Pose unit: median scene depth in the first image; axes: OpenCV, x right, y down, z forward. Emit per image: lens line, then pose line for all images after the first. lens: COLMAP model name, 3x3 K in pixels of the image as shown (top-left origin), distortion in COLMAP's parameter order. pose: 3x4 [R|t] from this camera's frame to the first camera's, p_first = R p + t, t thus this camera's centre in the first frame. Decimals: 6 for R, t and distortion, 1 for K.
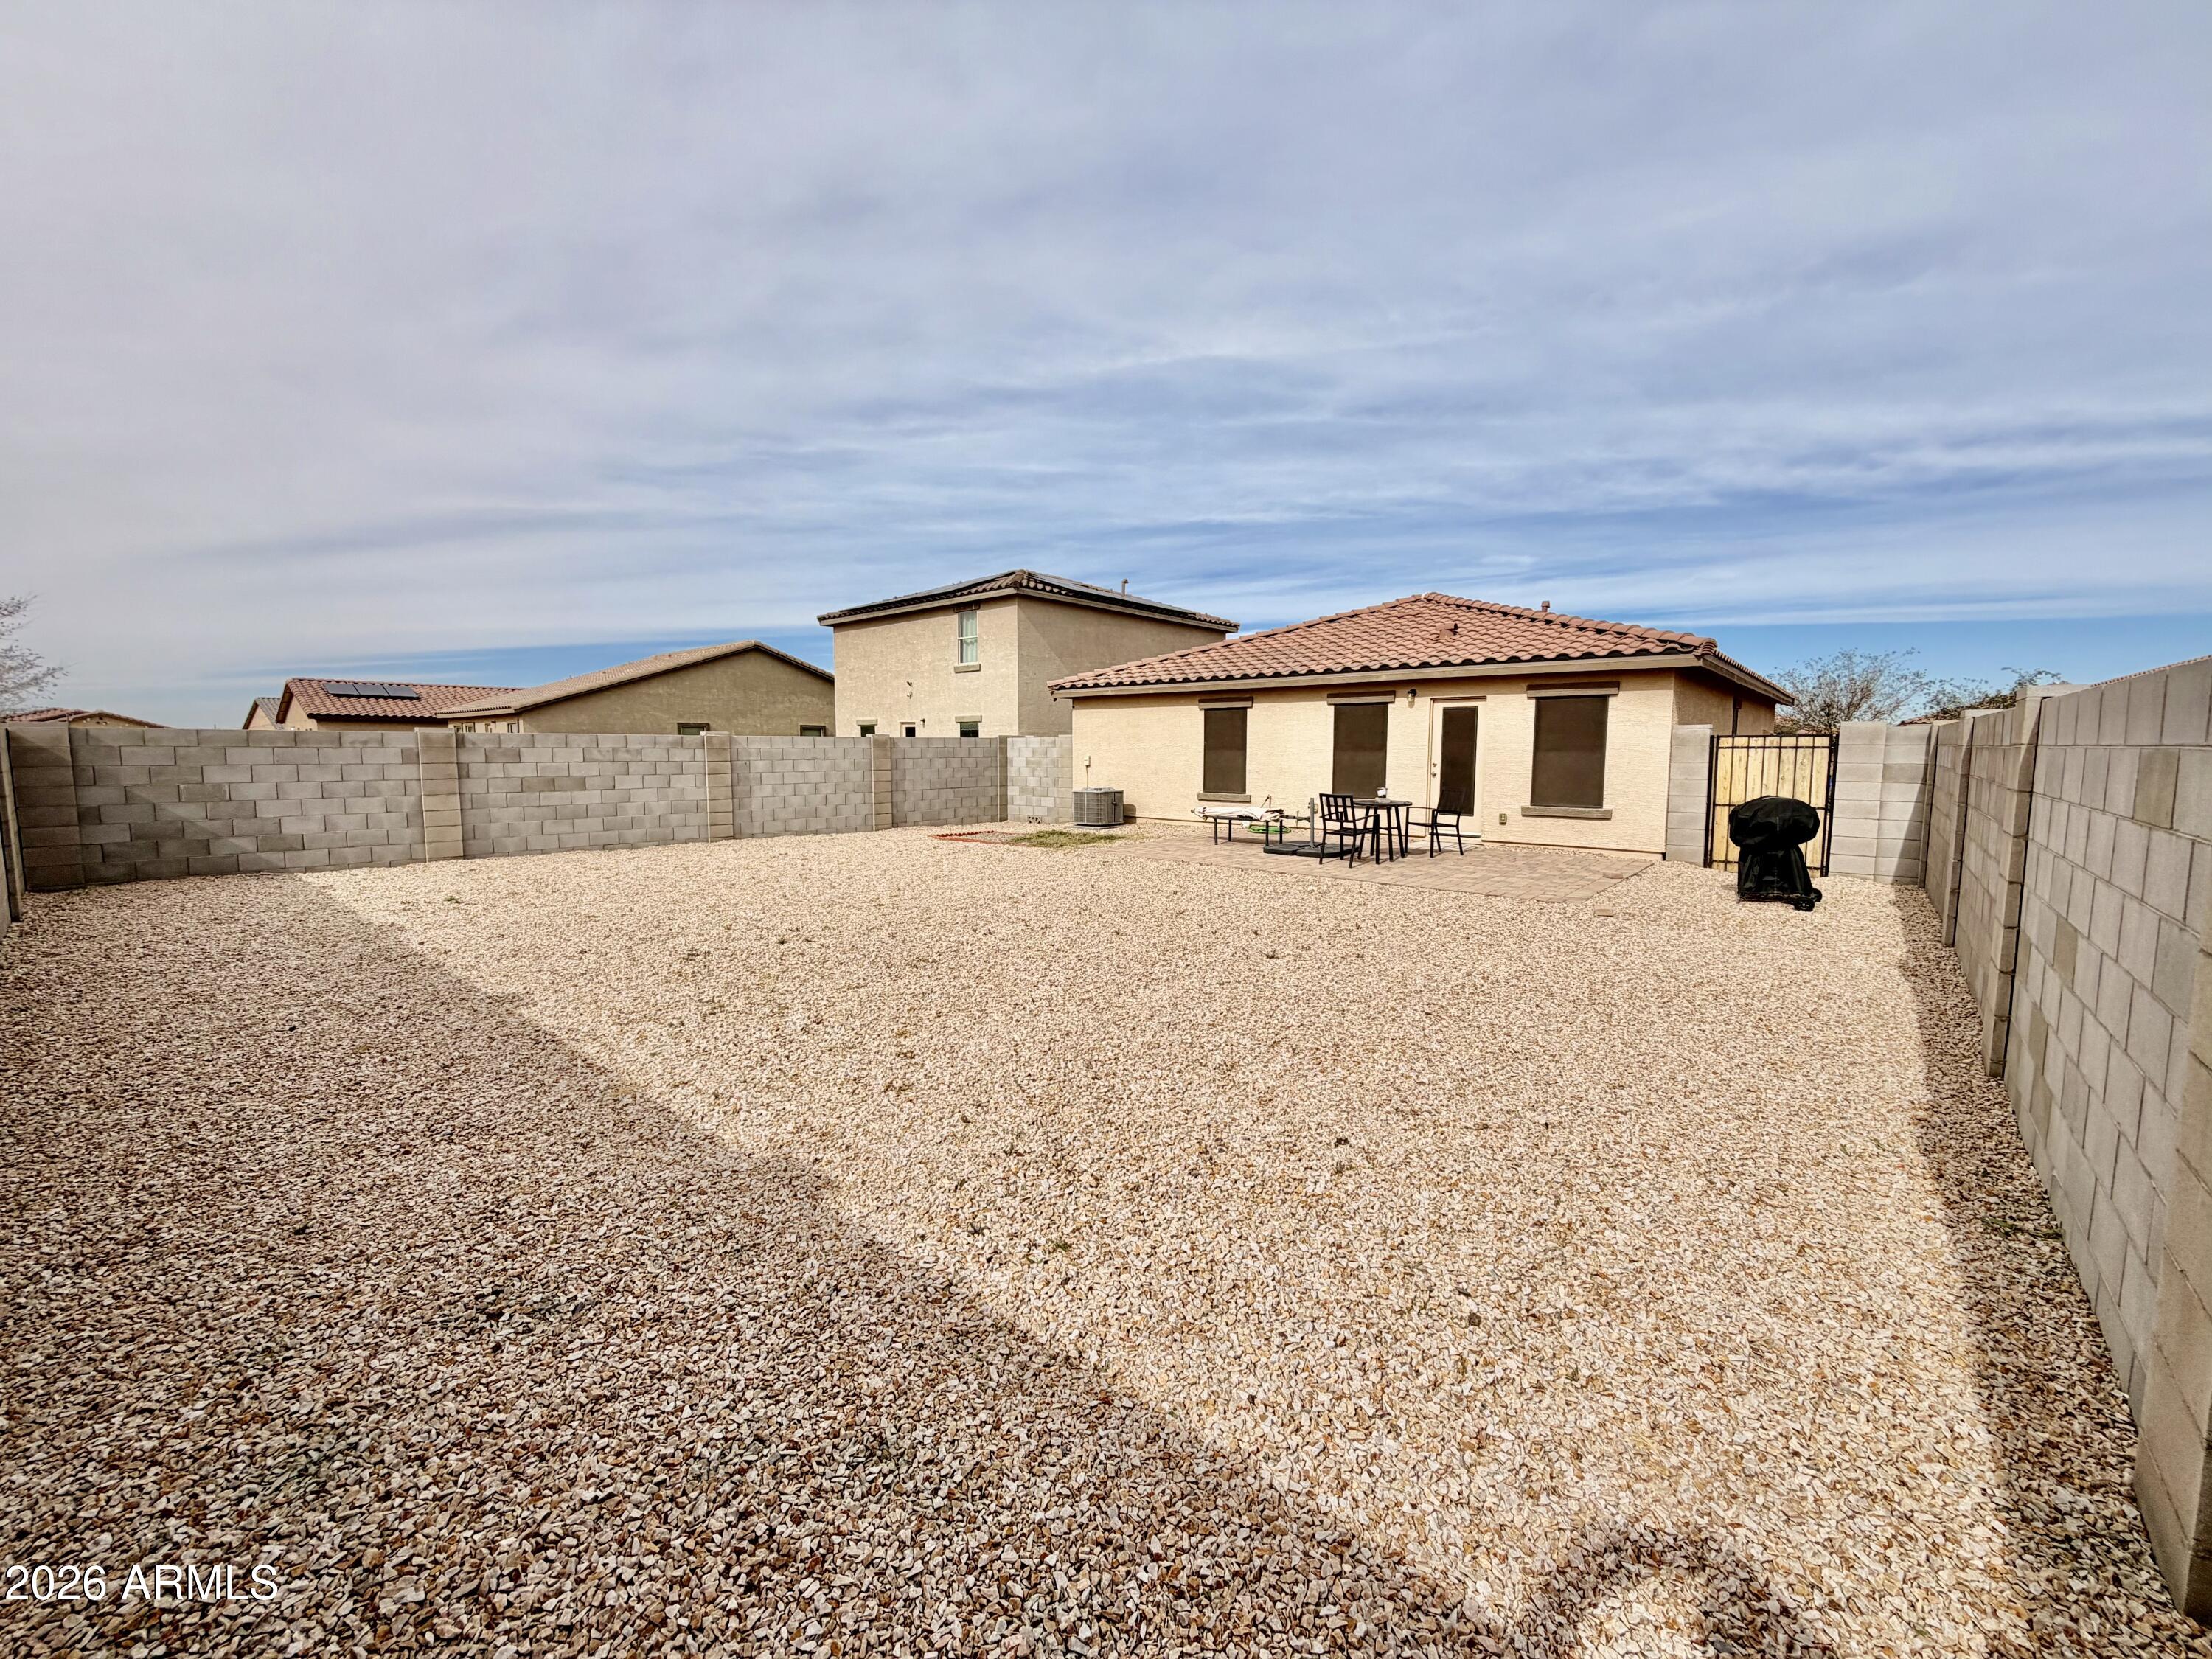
lens RADIAL K [[883.6, 0, 1093.8], [0, 883.6, 829.1], [0, 0, 1]] dist [-0.001182, -0.000016]
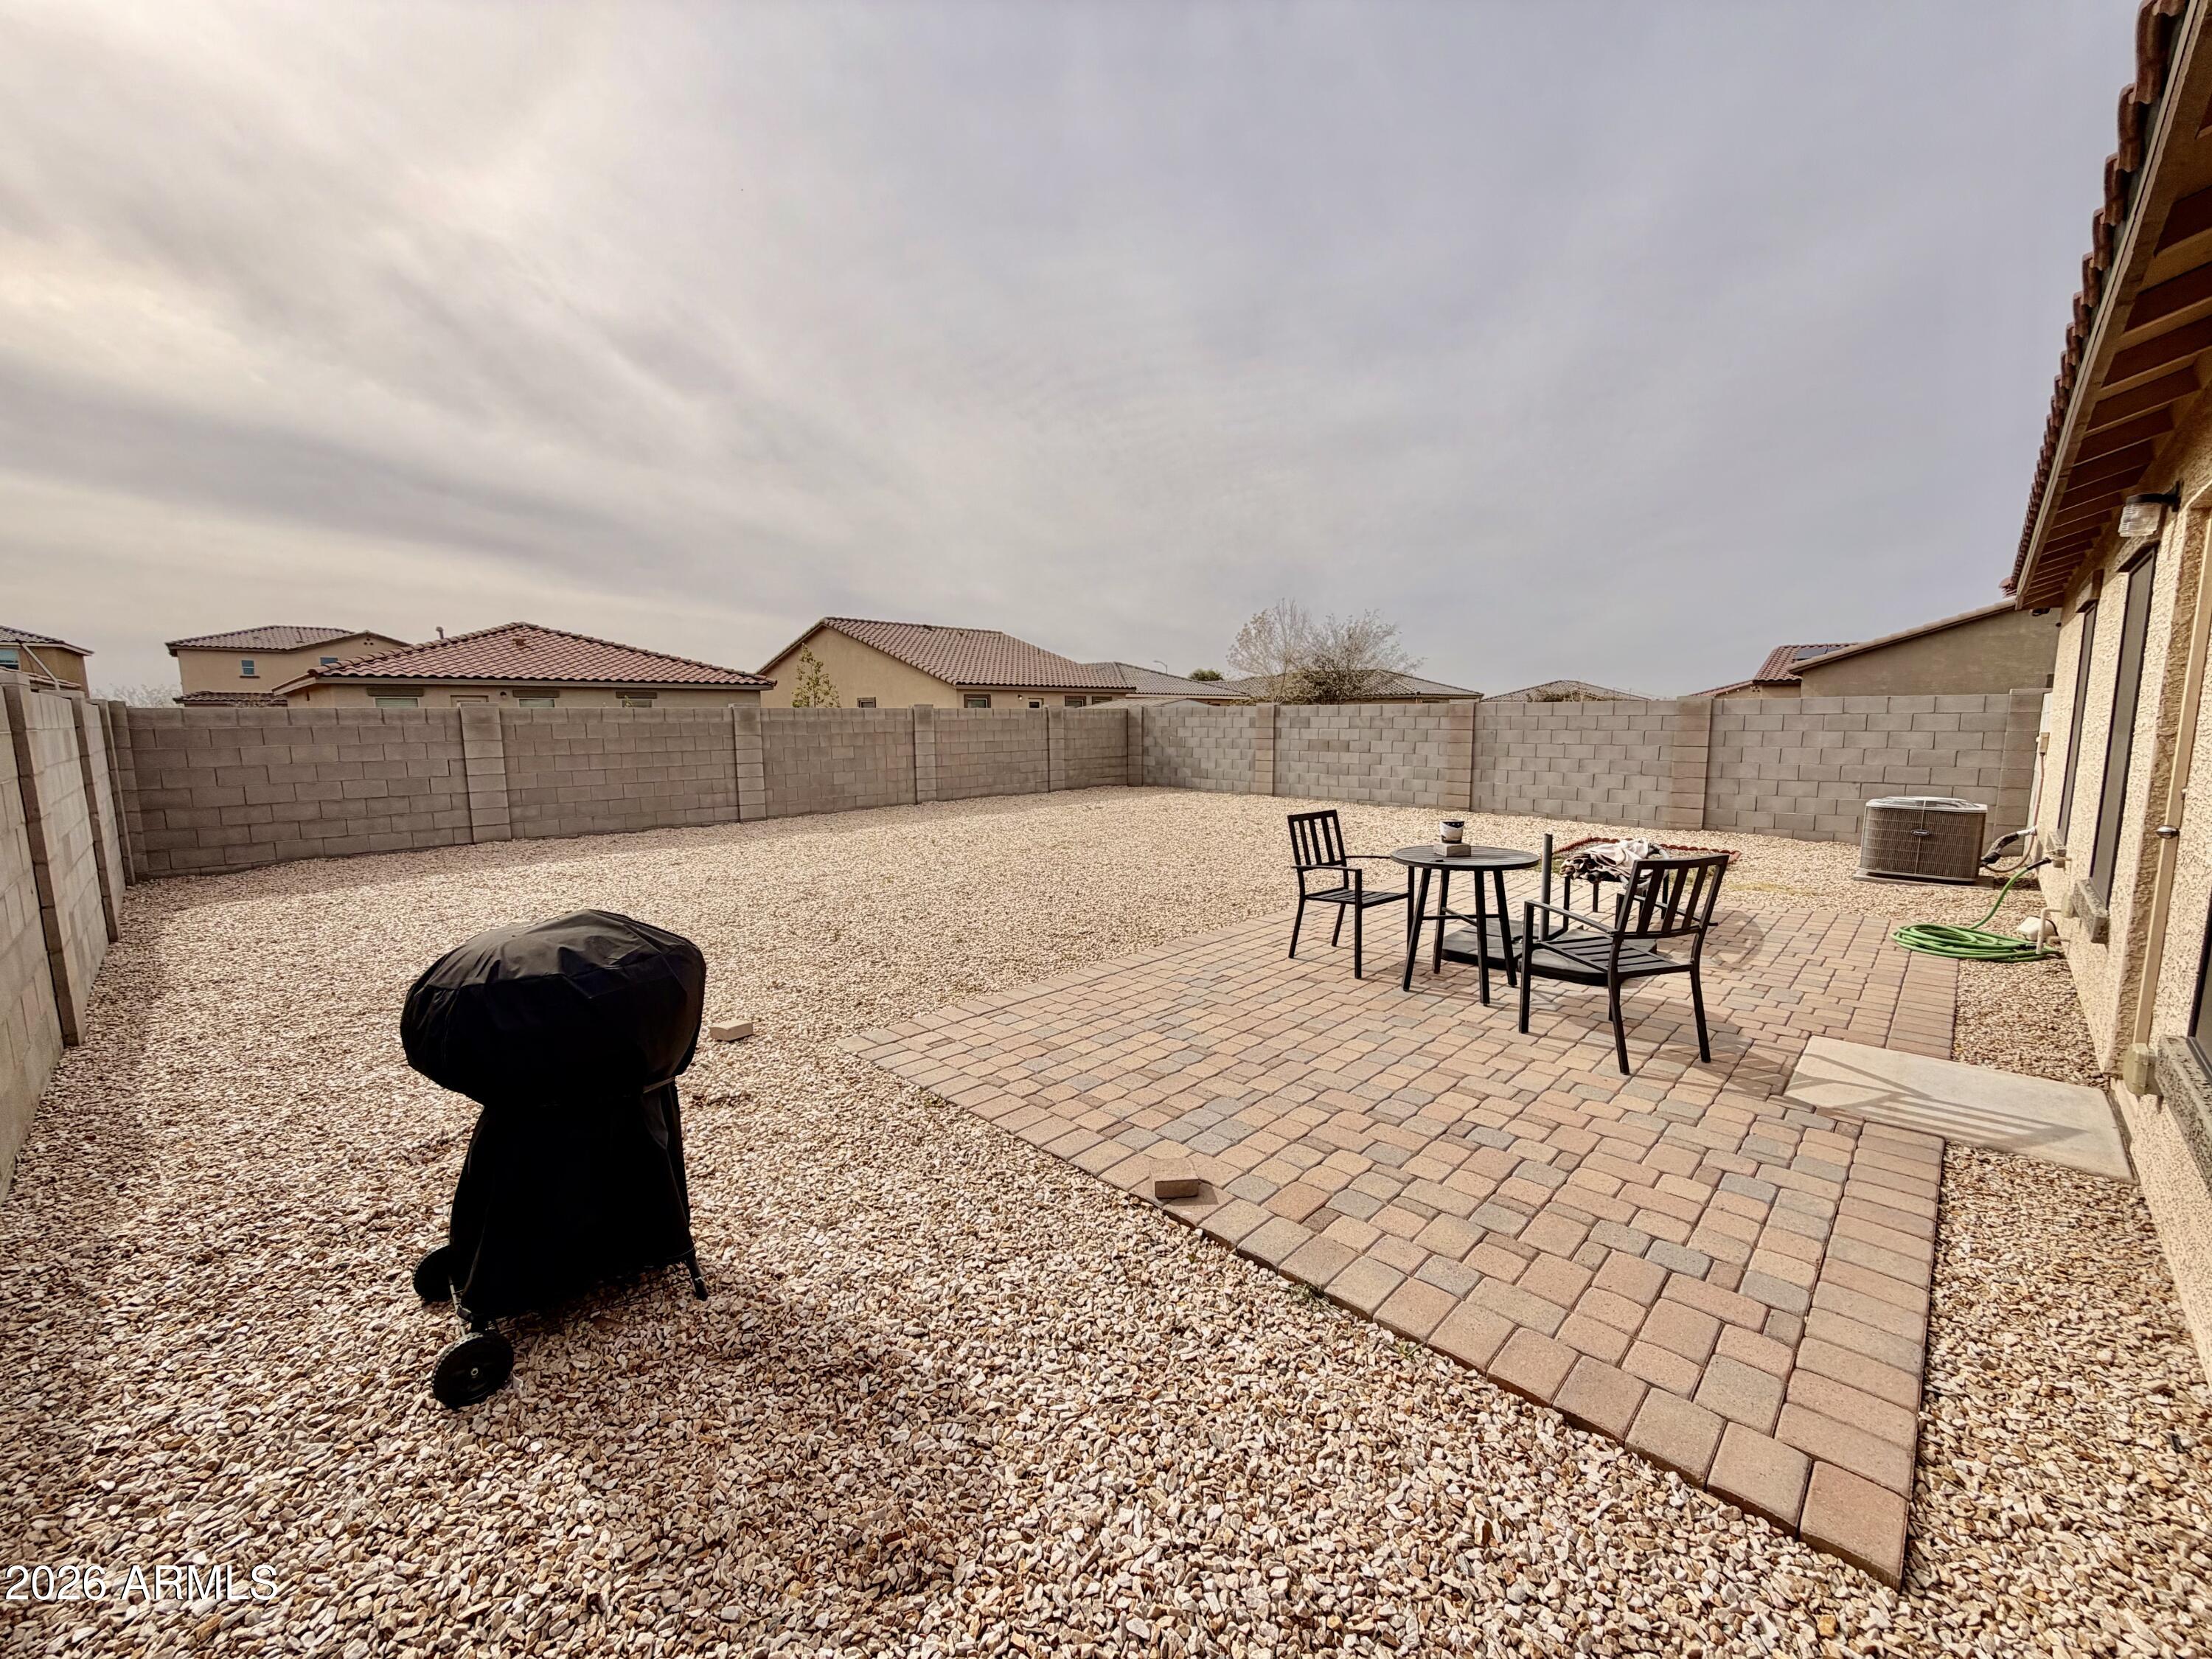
lens RADIAL K [[883.6, 0, 1094.7], [0, 883.6, 826.4], [0, 0, 1]] dist [-0.001182, -0.000016]
pose [[-0.014880, 0.129576, -0.991458, 0.701382], [-0.083660, 0.987929, 0.130371, -0.078807], [0.996383, 0.084885, -0.003860, 0.729782]]
